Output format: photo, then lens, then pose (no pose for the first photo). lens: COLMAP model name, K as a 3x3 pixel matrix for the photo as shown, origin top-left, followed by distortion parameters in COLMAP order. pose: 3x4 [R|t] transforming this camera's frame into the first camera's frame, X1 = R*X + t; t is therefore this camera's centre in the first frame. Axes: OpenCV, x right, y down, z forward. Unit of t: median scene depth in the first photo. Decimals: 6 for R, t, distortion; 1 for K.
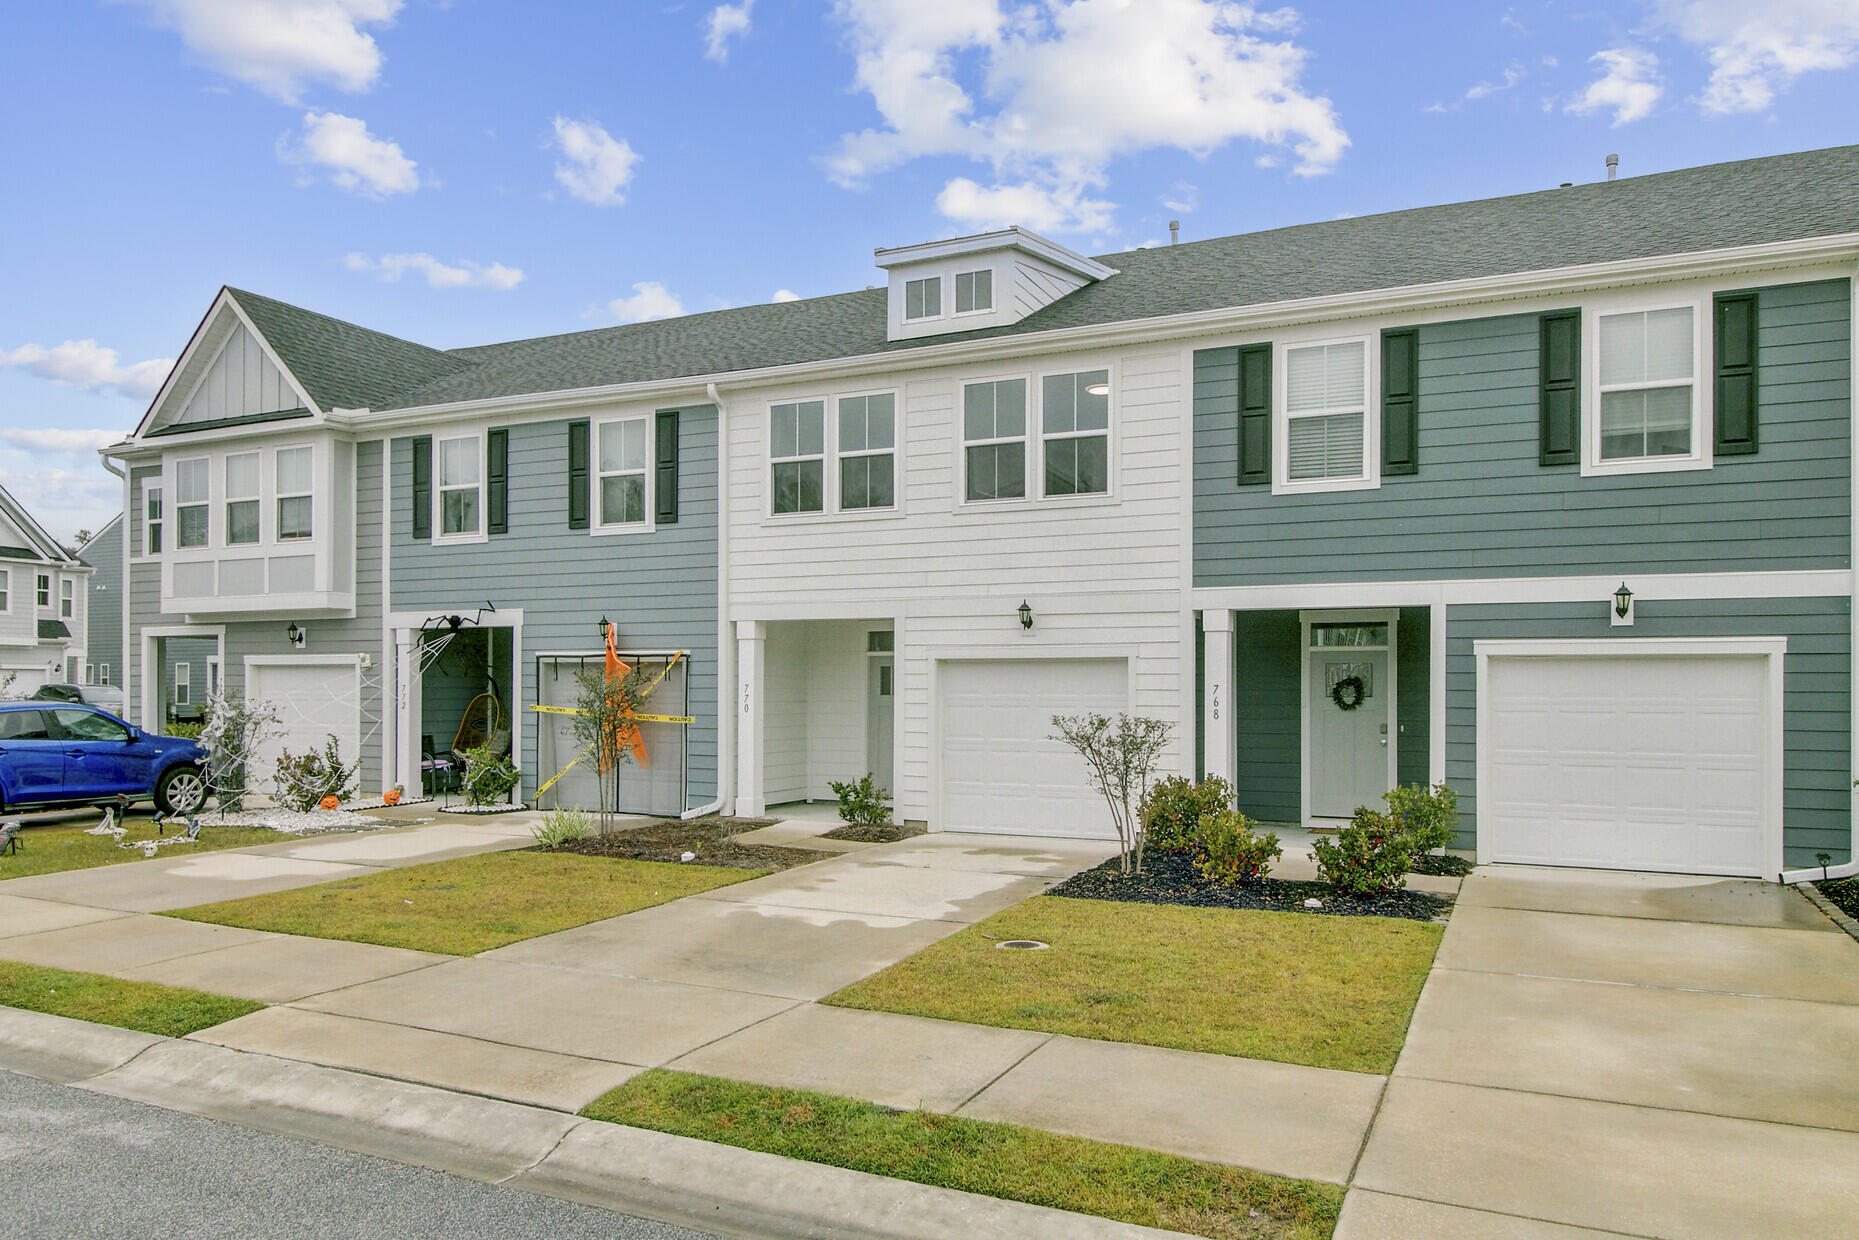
lens RADIAL K [[1254.4, 0, 921.9], [0, 1254.4, 733.3], [0, 0, 1]] dist [0.001572, -0.000731]
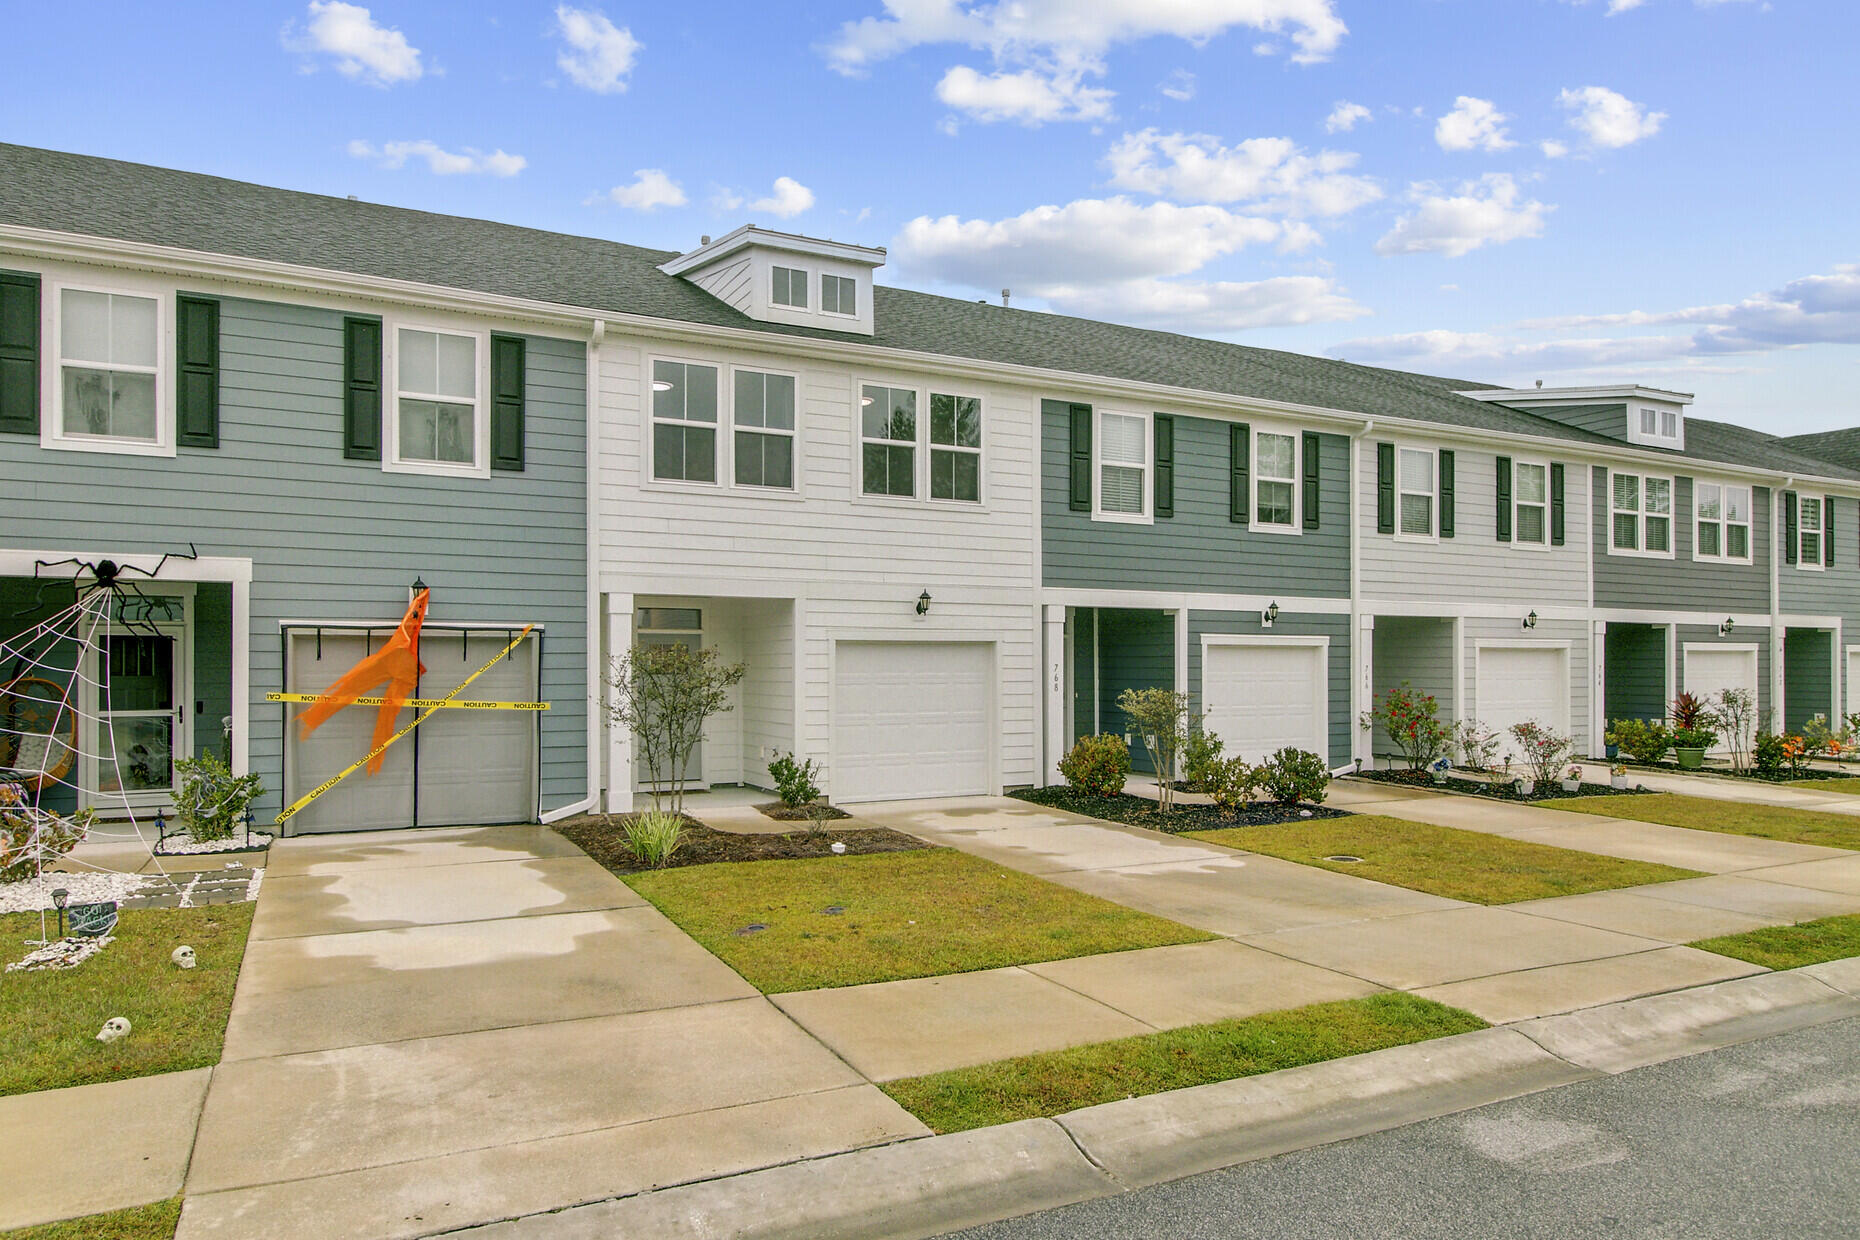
lens RADIAL K [[1188.5, 0, 924.1], [0, 1188.5, 705.2], [0, 0, 1]] dist [-0.004303, 0.000424]
pose [[0.607524, -0.028444, 0.793791, -0.721521], [0.031499, 0.999435, 0.011705, -0.013785], [-0.793676, 0.017892, 0.608077, 0.333786]]
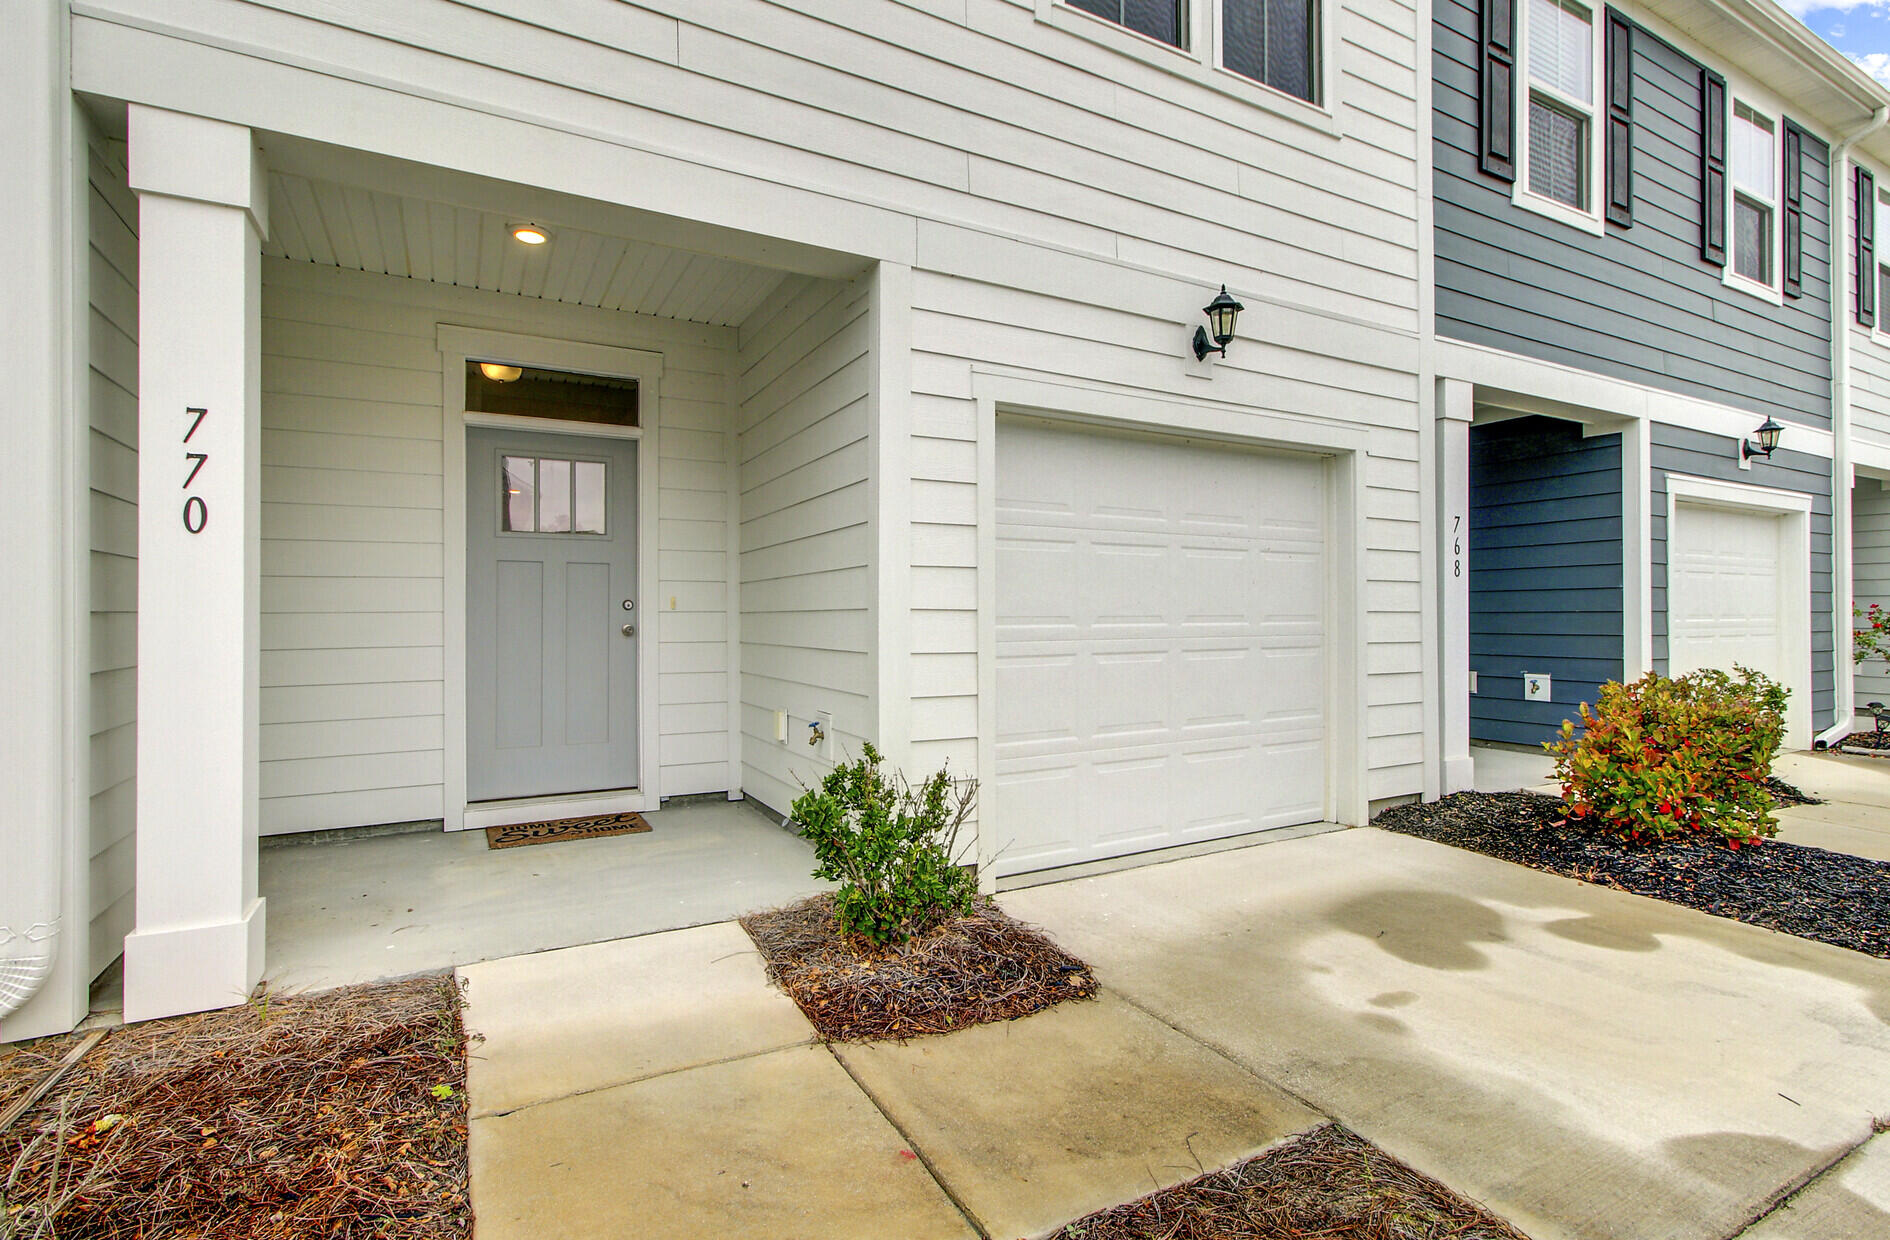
lens RADIAL K [[878.8, 0, 936.8], [0, 878.8, 618.0], [0, 0, 1]] dist [0.001698, 0.000707]
pose [[0.598099, -0.004209, 0.801411, -0.196340], [0.034606, 0.999189, -0.020580, 0.006249], [-0.800675, 0.040042, 0.597759, 0.852482]]
